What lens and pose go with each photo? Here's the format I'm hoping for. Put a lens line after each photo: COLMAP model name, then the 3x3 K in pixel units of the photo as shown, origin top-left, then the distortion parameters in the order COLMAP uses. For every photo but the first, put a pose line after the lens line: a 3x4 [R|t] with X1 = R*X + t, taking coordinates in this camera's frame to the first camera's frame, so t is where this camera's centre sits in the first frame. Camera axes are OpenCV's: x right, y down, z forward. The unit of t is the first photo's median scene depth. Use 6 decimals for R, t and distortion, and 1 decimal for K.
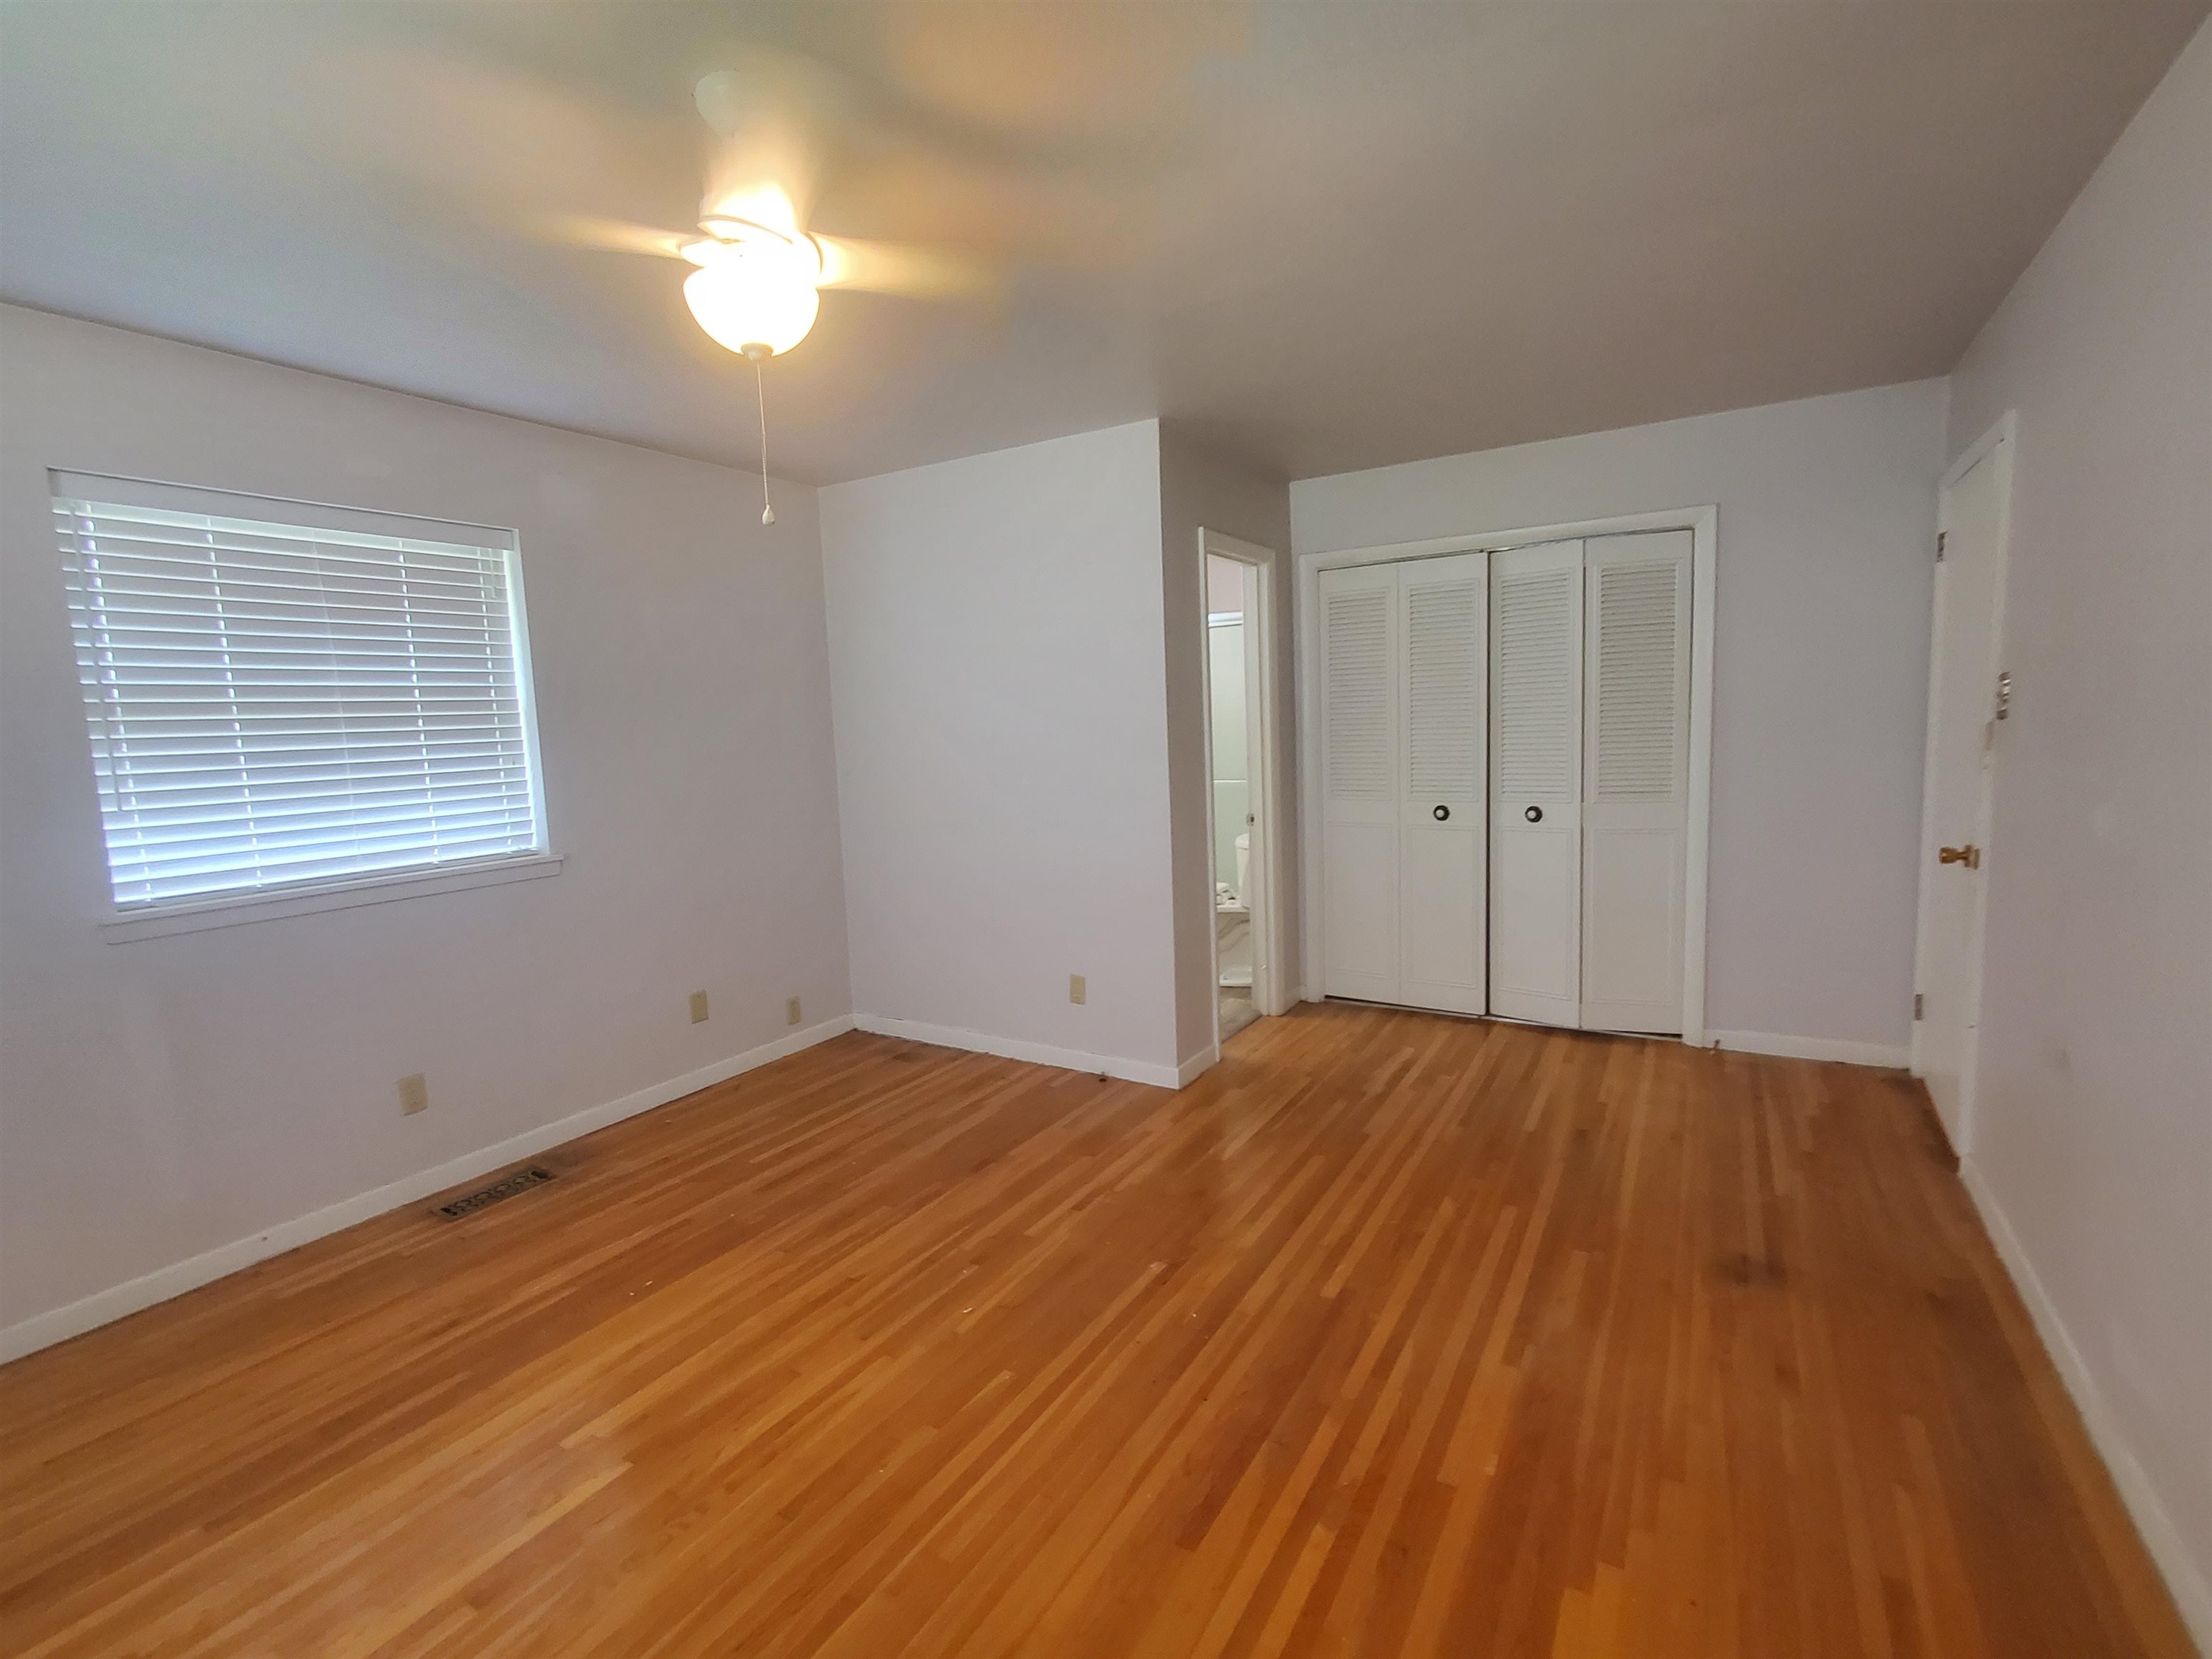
lens RADIAL K [[1015.6, 0, 1099.9], [0, 1015.6, 832.7], [0, 0, 1]] dist [0.001280, 0.000235]
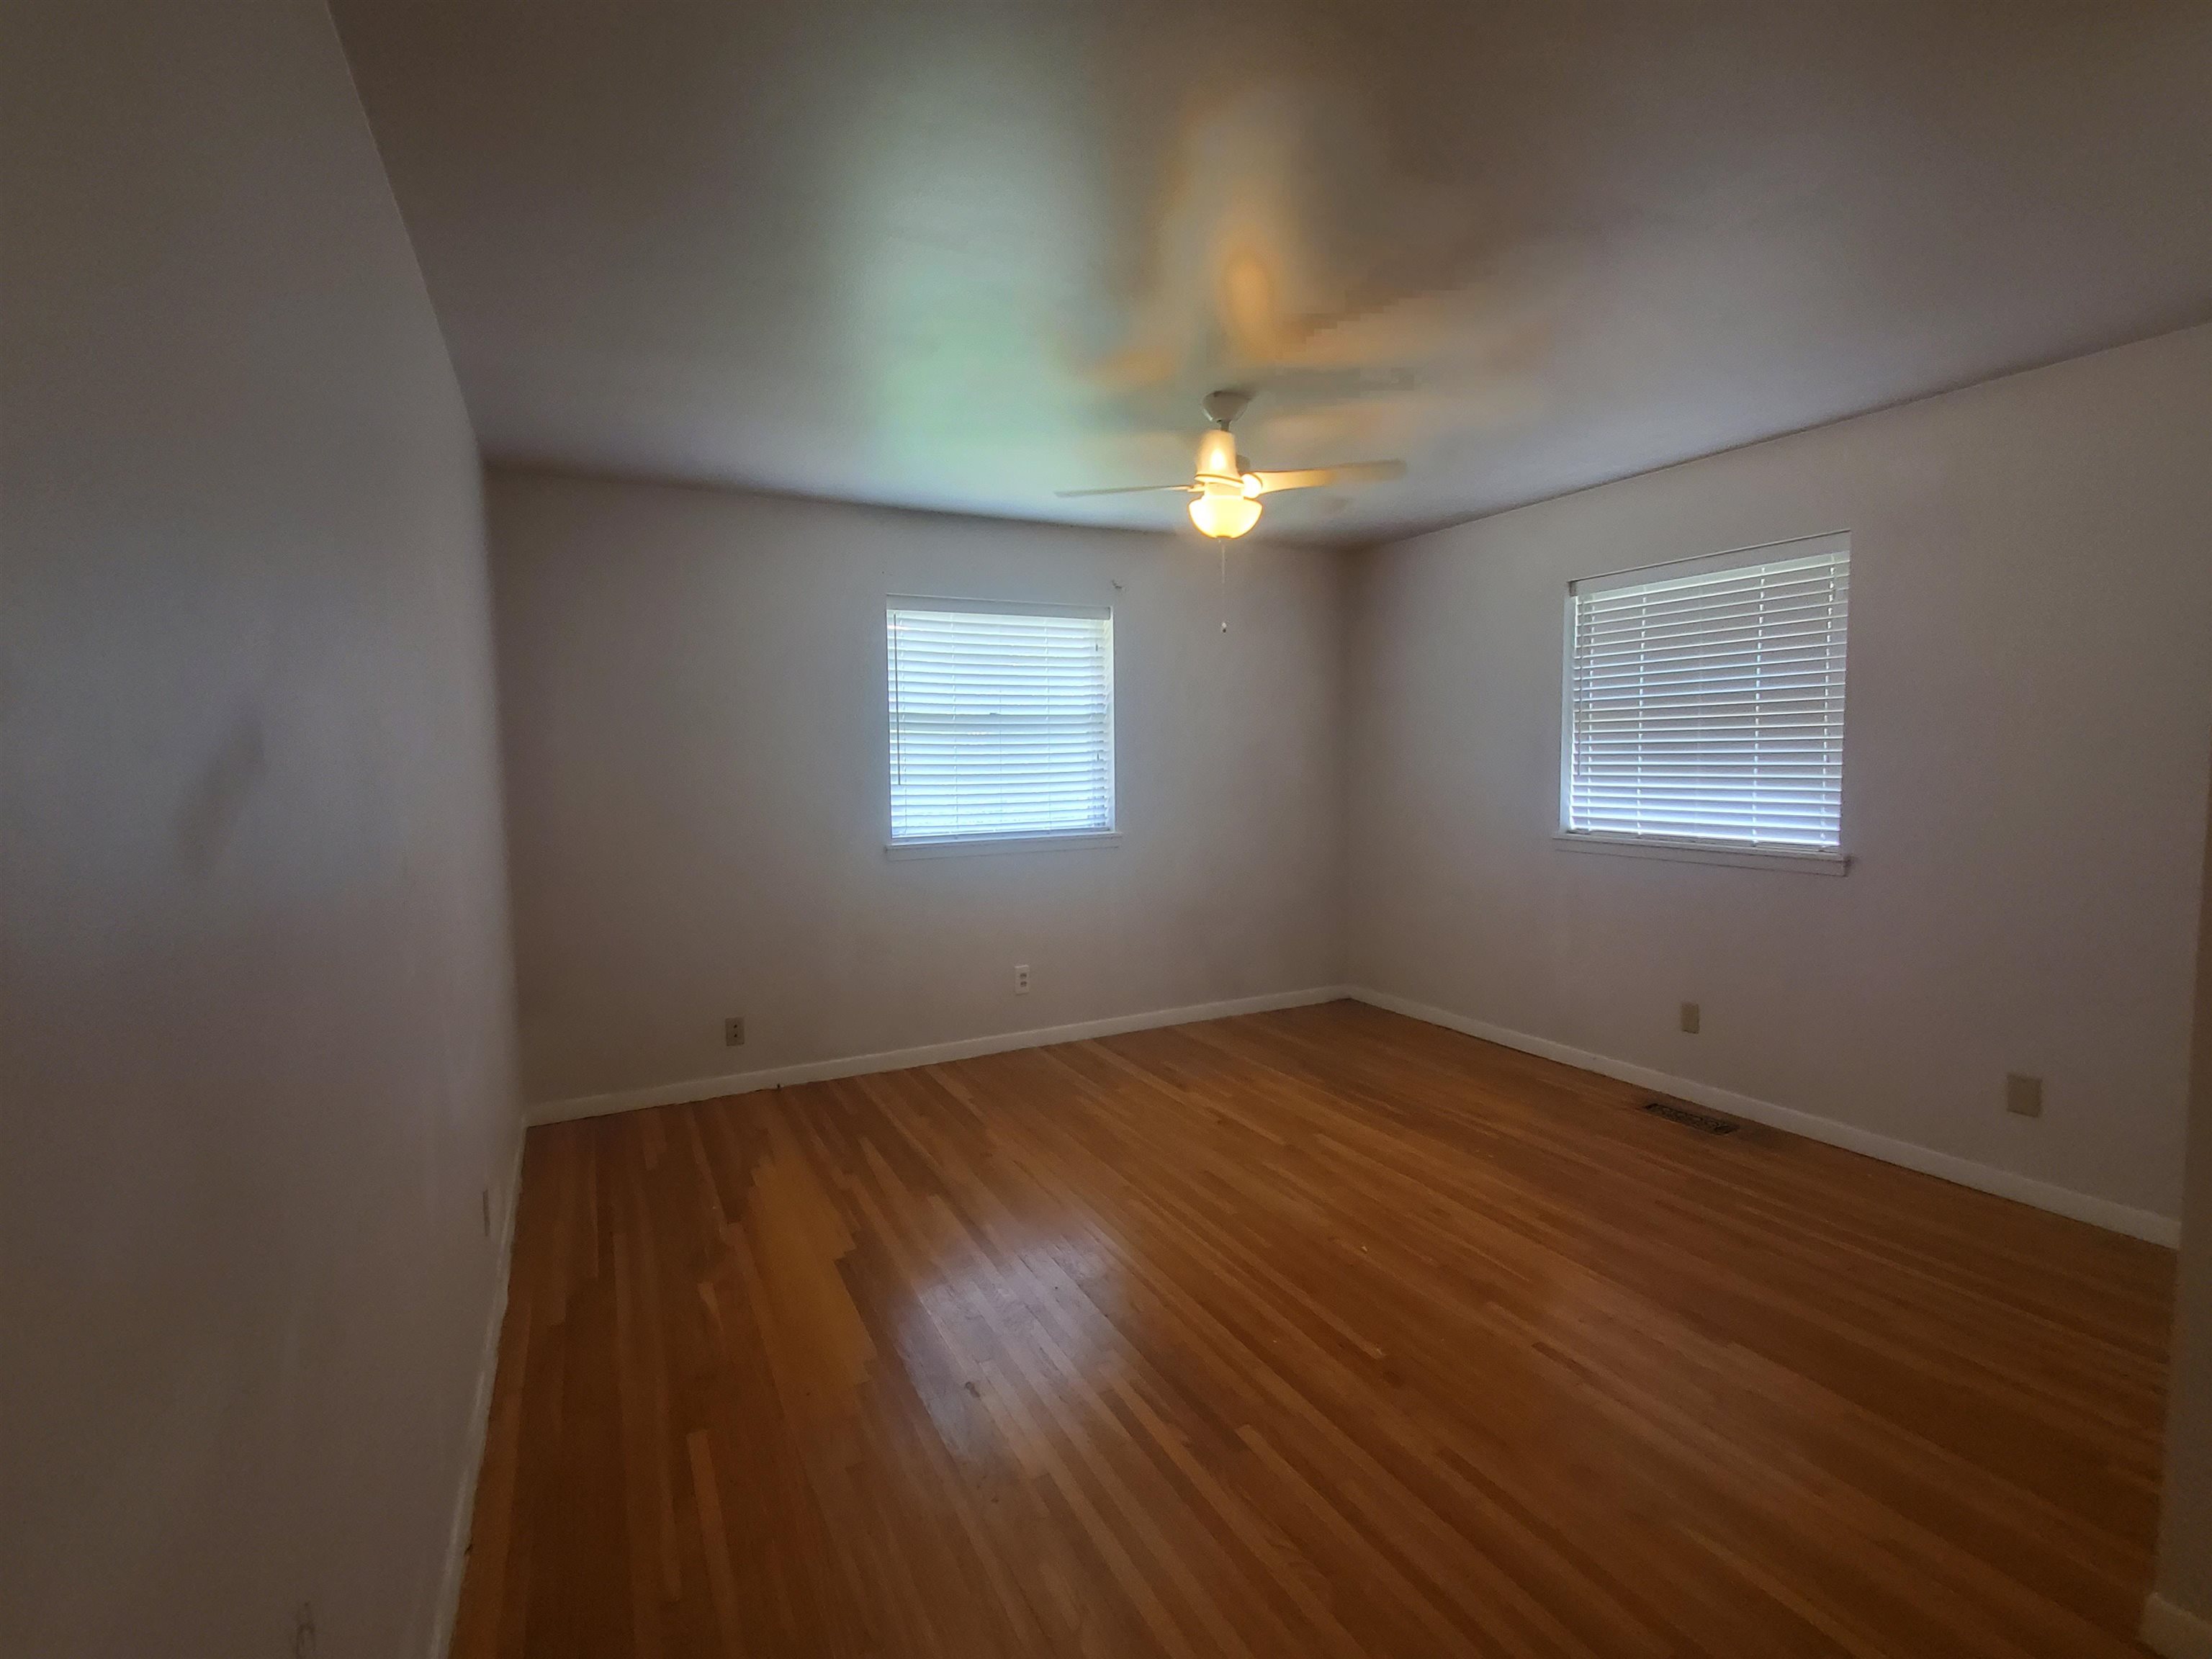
lens RADIAL K [[1015.6, 0, 1099.9], [0, 1015.6, 832.7], [0, 0, 1]] dist [0.001280, 0.000235]
pose [[-0.523590, 0.115918, -0.844048, 0.824274], [-0.059173, 0.983361, 0.171757, -0.155983], [0.849913, 0.139875, -0.508018, 1.091609]]
